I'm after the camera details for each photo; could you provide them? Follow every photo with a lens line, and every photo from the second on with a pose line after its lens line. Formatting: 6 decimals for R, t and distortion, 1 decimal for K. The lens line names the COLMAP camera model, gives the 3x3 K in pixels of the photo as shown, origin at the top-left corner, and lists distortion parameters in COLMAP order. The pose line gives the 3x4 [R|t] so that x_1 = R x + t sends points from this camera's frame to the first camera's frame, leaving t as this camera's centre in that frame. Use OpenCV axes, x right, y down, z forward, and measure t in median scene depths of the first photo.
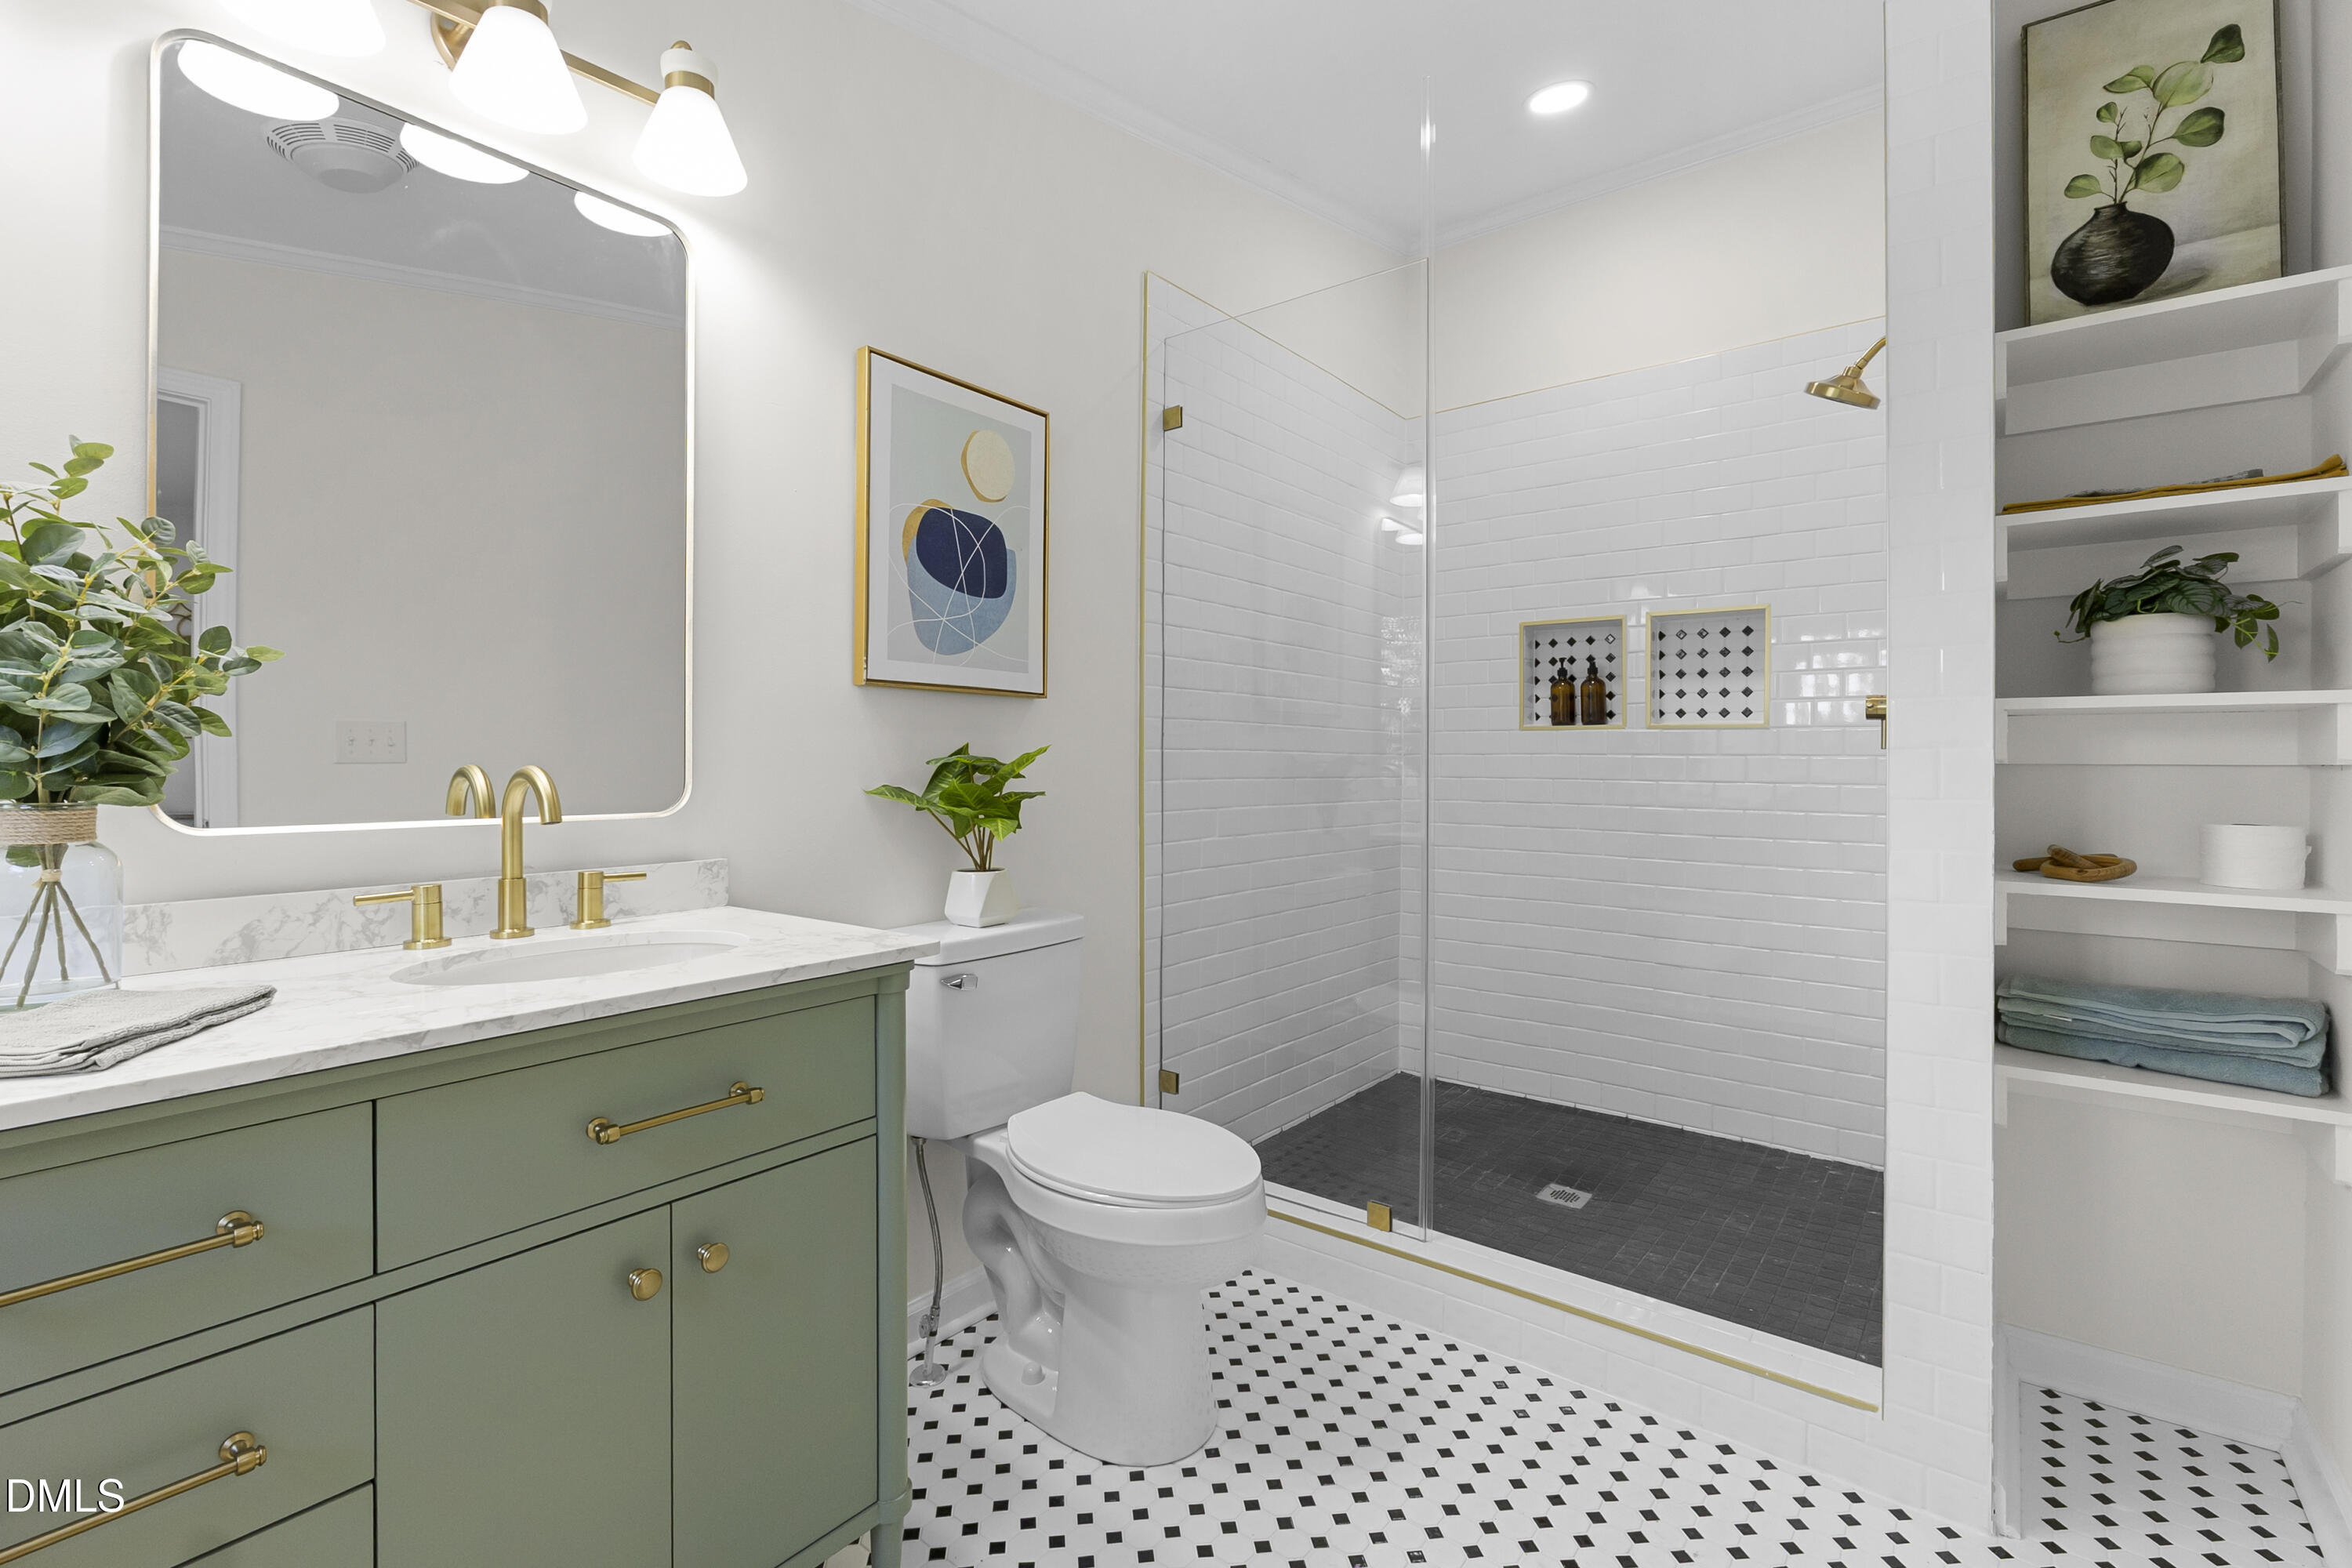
lens RADIAL K [[1057.5, 0, 1175.9], [0, 1057.5, 766.7], [0, 0, 1]] dist [0.003736, 0.000537]
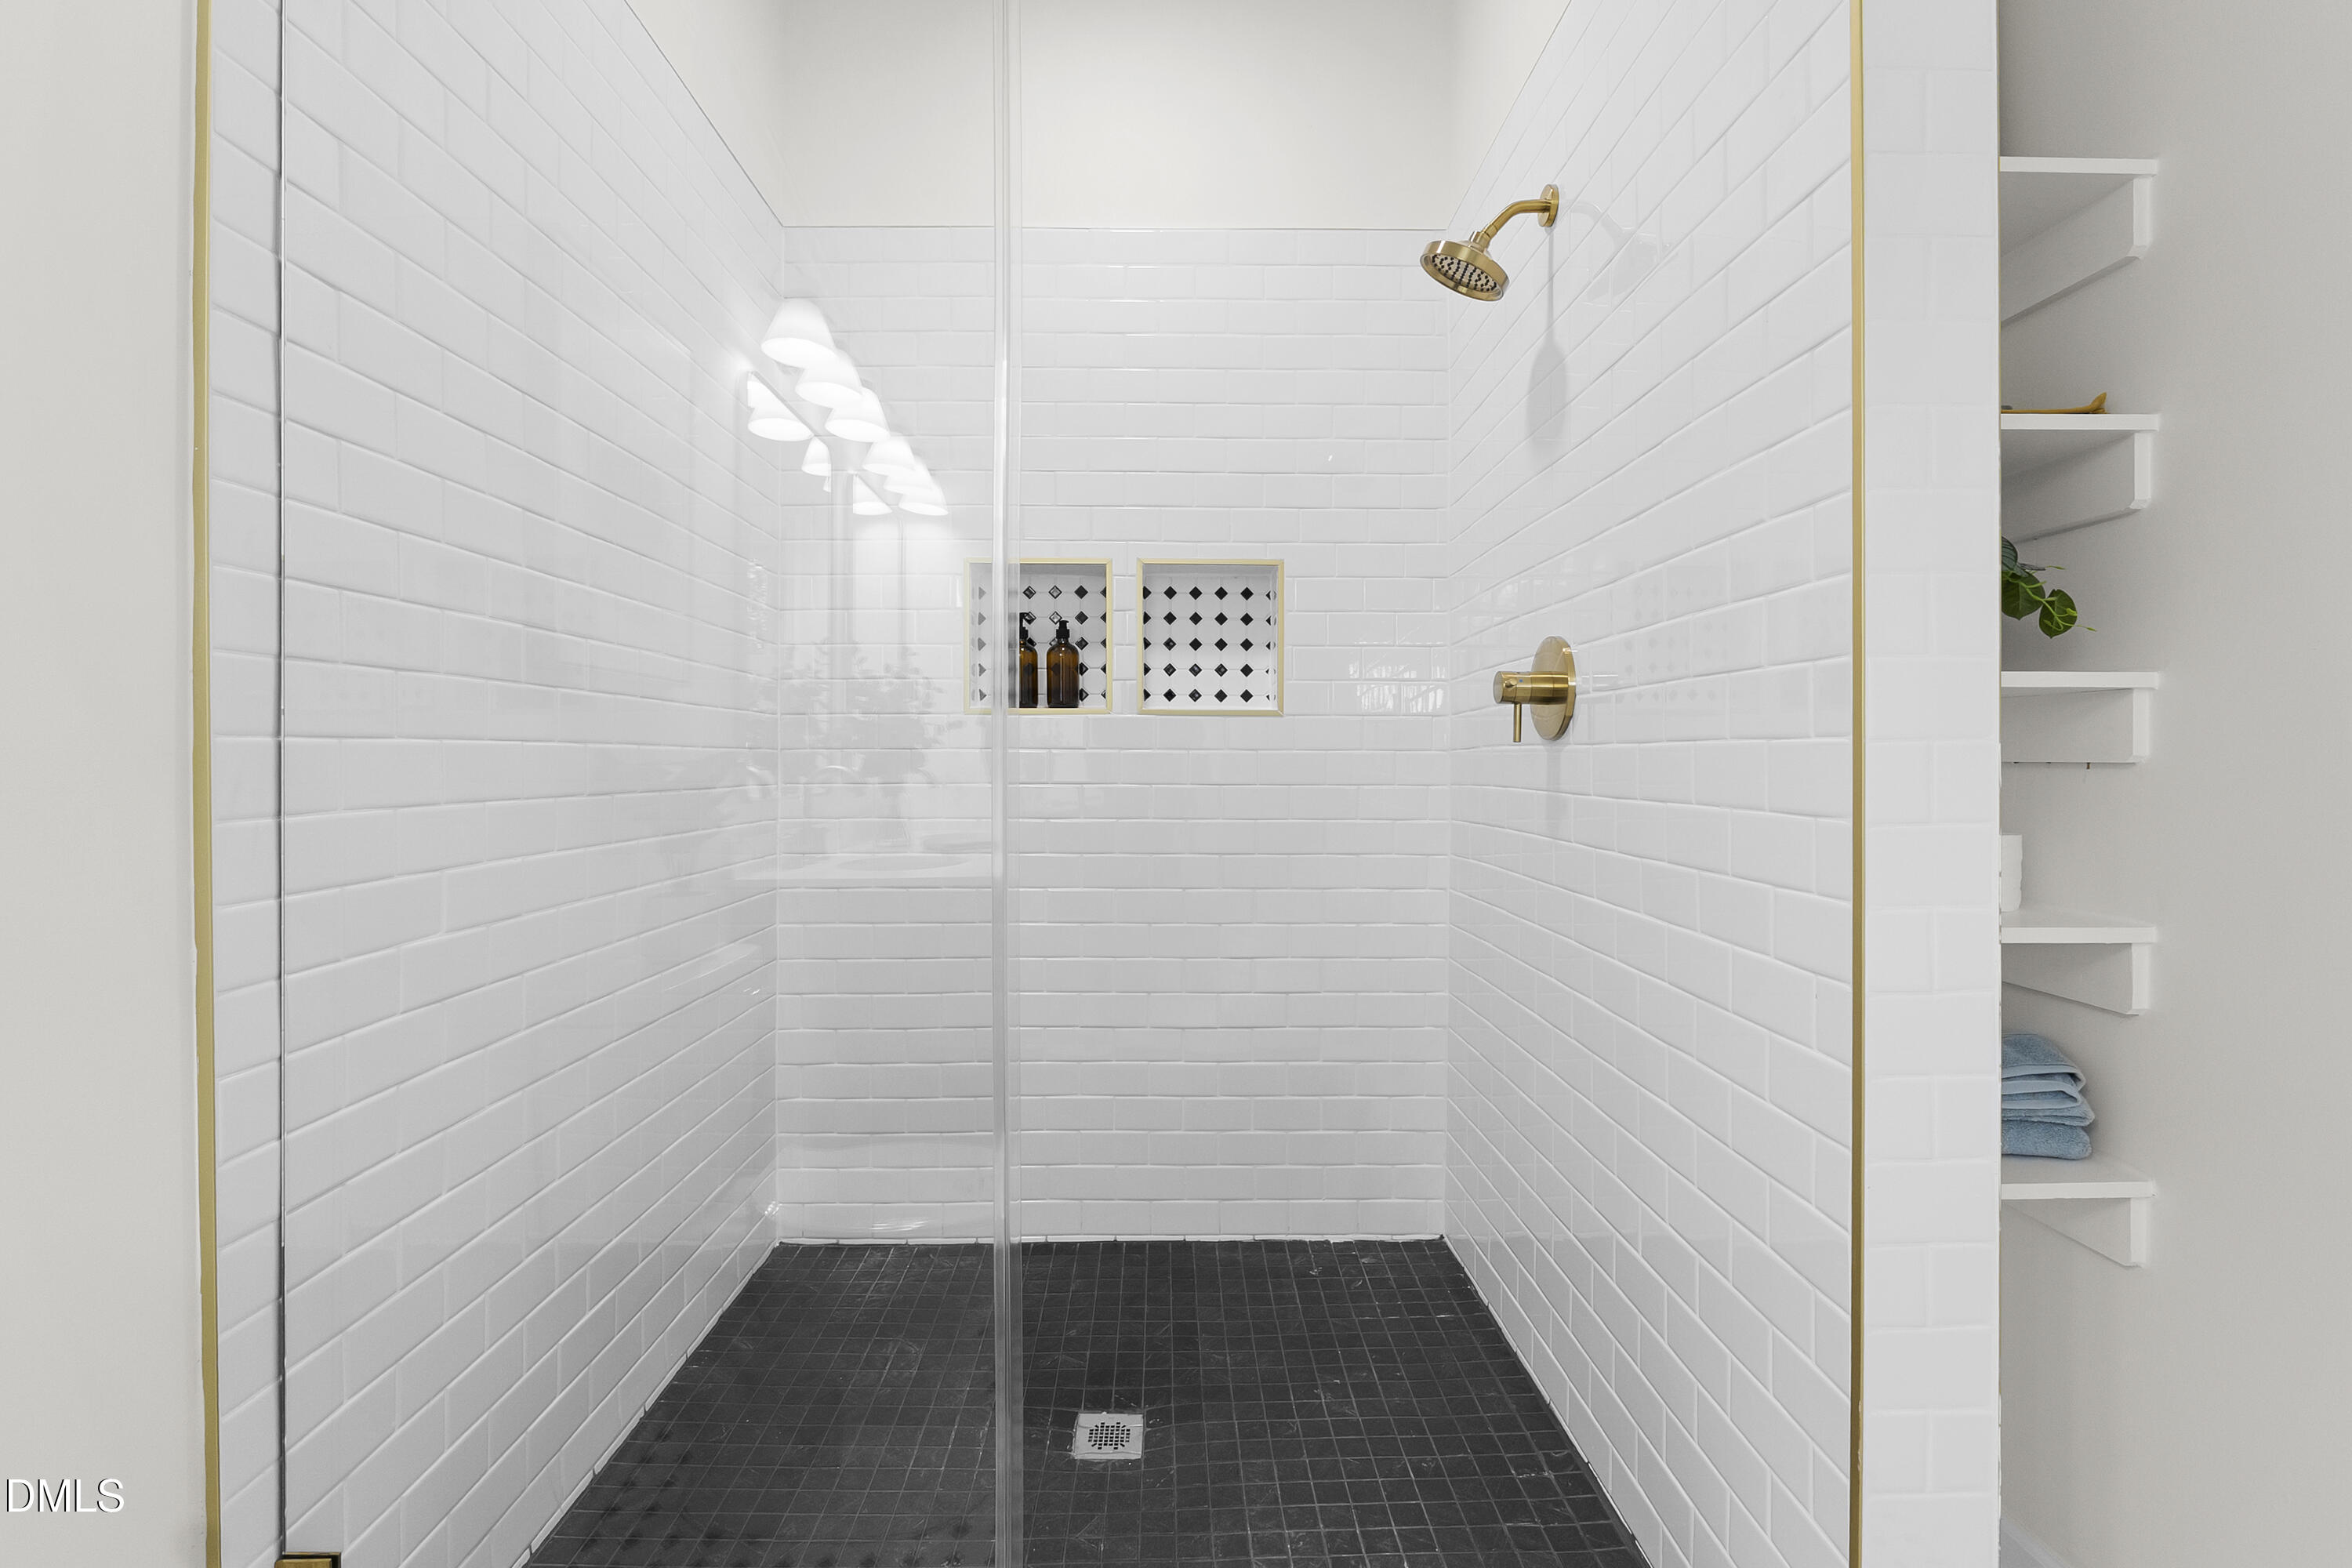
lens RADIAL K [[1057.5, 0, 1186.6], [0, 1057.5, 755.6], [0, 0, 1]] dist [0.003736, 0.000537]
pose [[0.774404, -0.005448, 0.632667, -0.000566], [0.008240, 0.999965, -0.001476, -0.005249], [-0.632637, 0.006356, 0.774422, 0.403405]]
